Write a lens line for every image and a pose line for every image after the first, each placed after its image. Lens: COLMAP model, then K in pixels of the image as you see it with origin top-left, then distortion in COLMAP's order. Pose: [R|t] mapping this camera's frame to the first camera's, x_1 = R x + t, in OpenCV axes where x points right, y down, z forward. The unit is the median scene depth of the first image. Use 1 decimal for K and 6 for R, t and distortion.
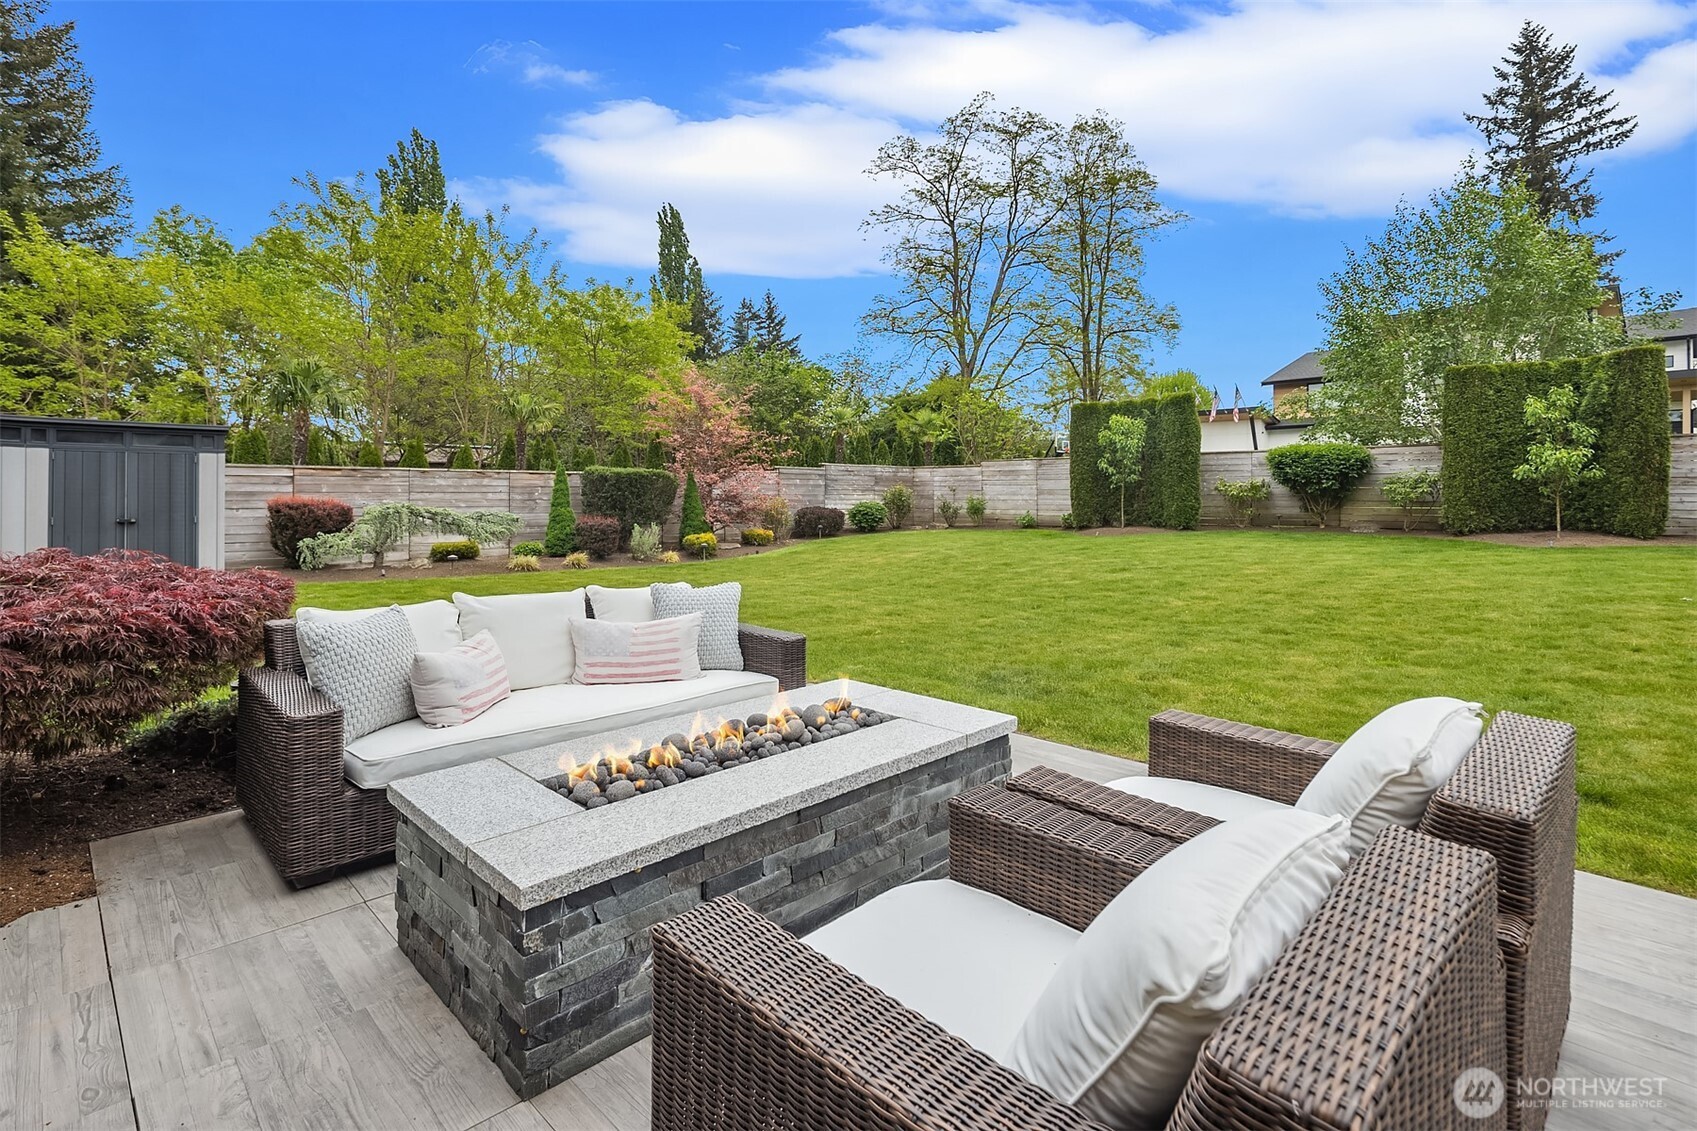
lens RADIAL K [[802.2, 0, 868.0], [0, 802.2, 501.4], [0, 0, 1]] dist [-0.000553, -0.001944]
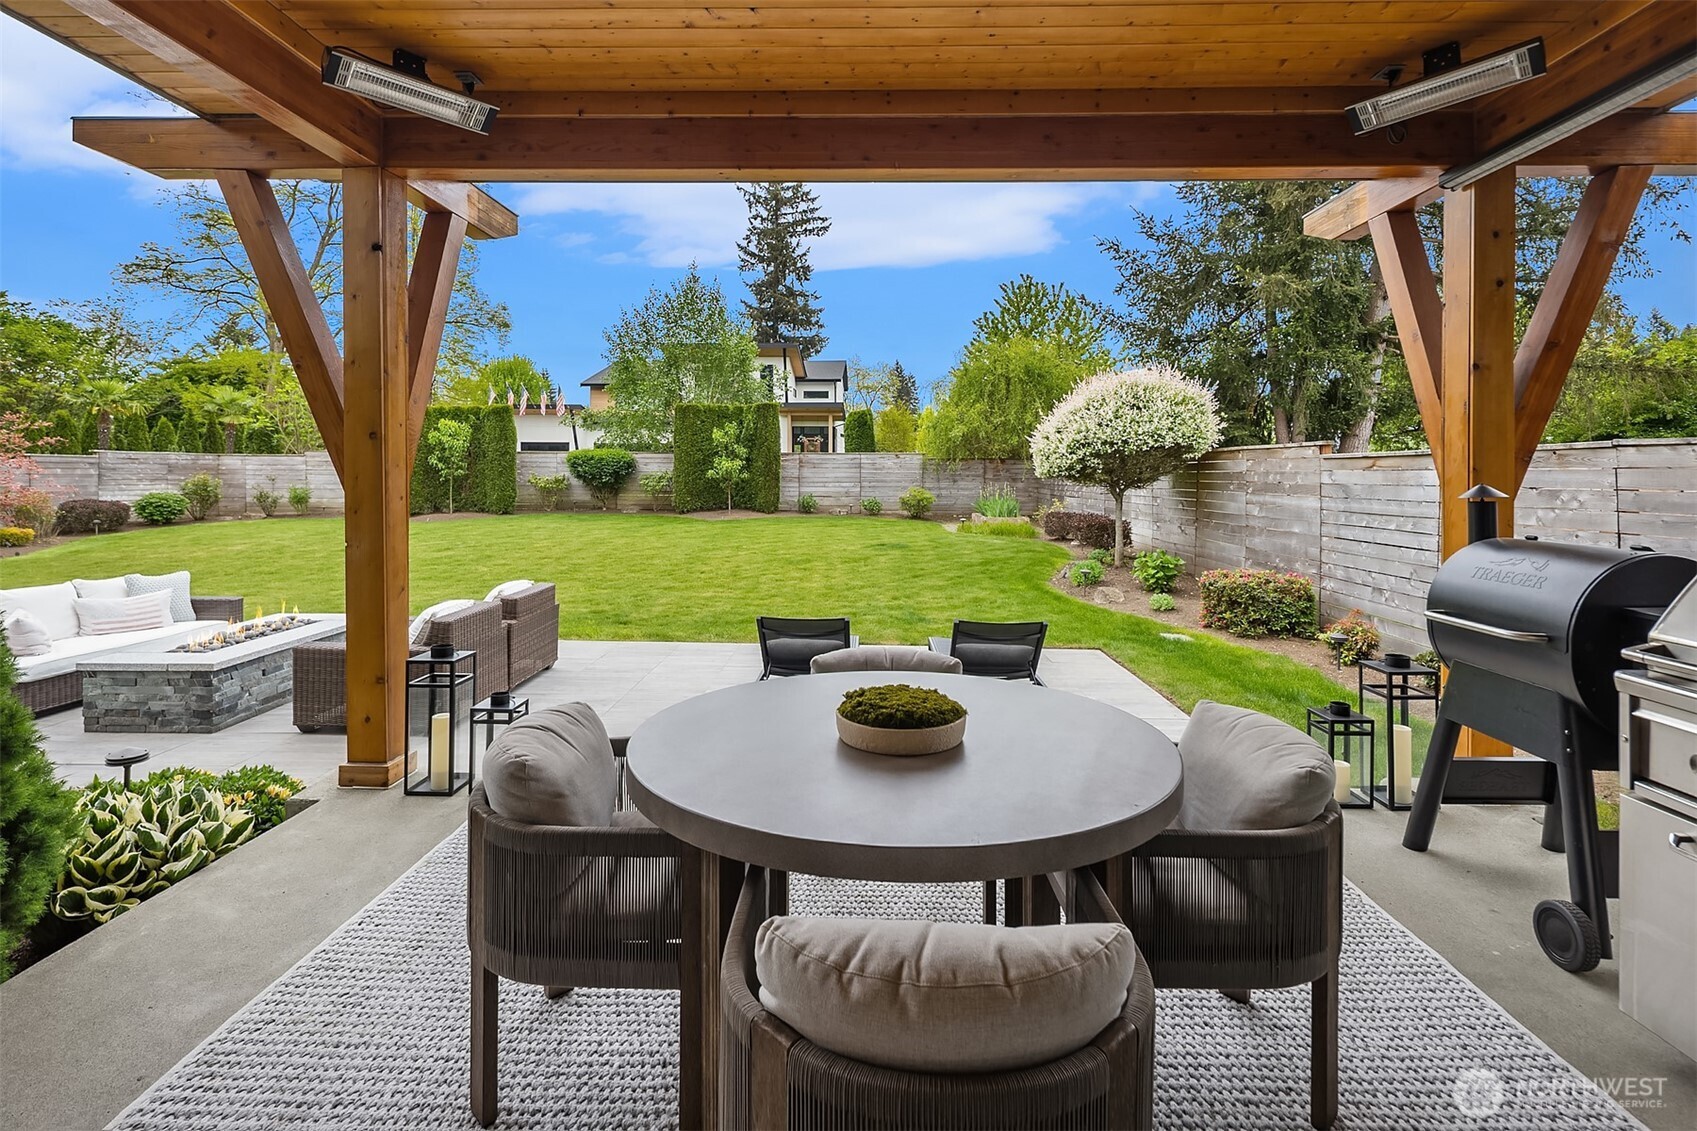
lens RADIAL K [[802.2, 0, 847.1], [0, 802.2, 480.2], [0, 0, 1]] dist [-0.000553, -0.001944]
pose [[0.727652, -0.001575, 0.685945, -0.070299], [-0.000964, 0.999994, 0.003318, -0.021586], [-0.685946, -0.003075, 0.727646, -0.266476]]
